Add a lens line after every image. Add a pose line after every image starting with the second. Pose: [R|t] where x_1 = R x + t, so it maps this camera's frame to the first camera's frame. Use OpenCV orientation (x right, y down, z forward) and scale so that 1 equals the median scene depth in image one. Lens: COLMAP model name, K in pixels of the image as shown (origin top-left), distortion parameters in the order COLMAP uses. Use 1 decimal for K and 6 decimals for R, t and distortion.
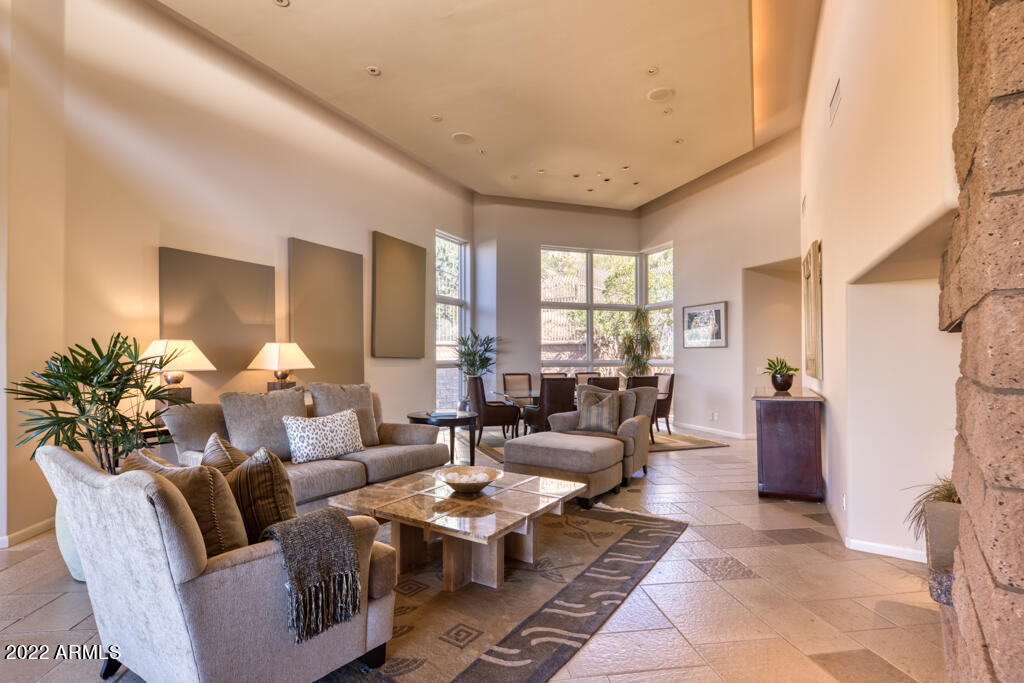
lens RADIAL K [[505.9, 0, 497.1], [0, 505.9, 336.1], [0, 0, 1]] dist [-0.000179, -0.000514]
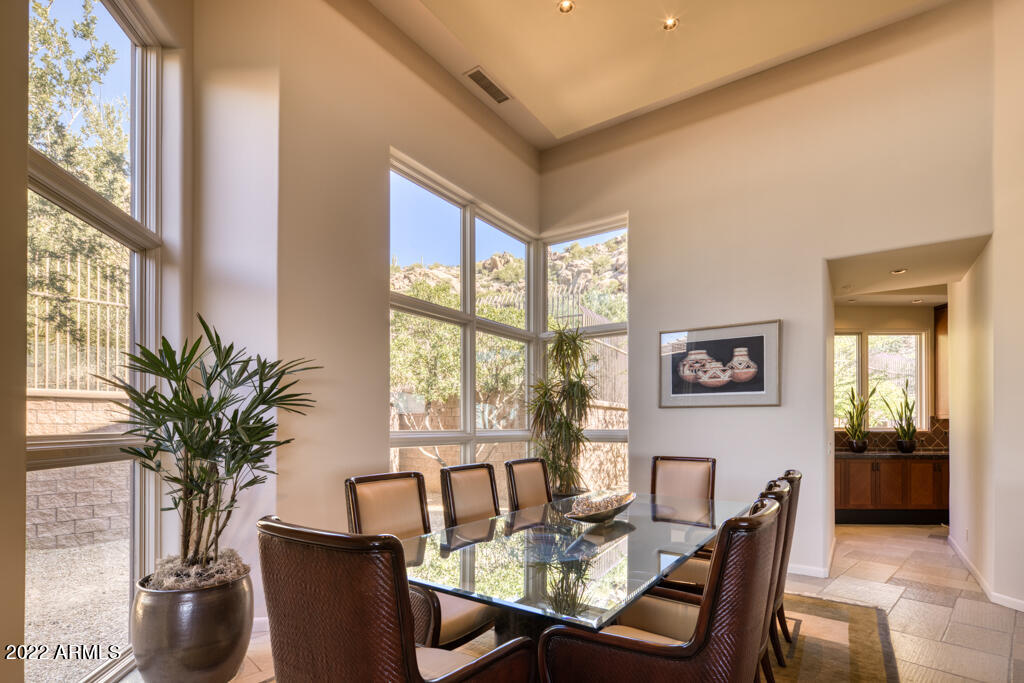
lens RADIAL K [[493.5, 0, 512.3], [0, 493.5, 418.5], [0, 0, 1]] dist [-0.001292, -0.000406]
pose [[0.791366, 0.011464, 0.611235, -0.074805], [-0.026963, 0.999506, 0.016163, 0.028717], [-0.610748, -0.029272, 0.791284, 0.632081]]
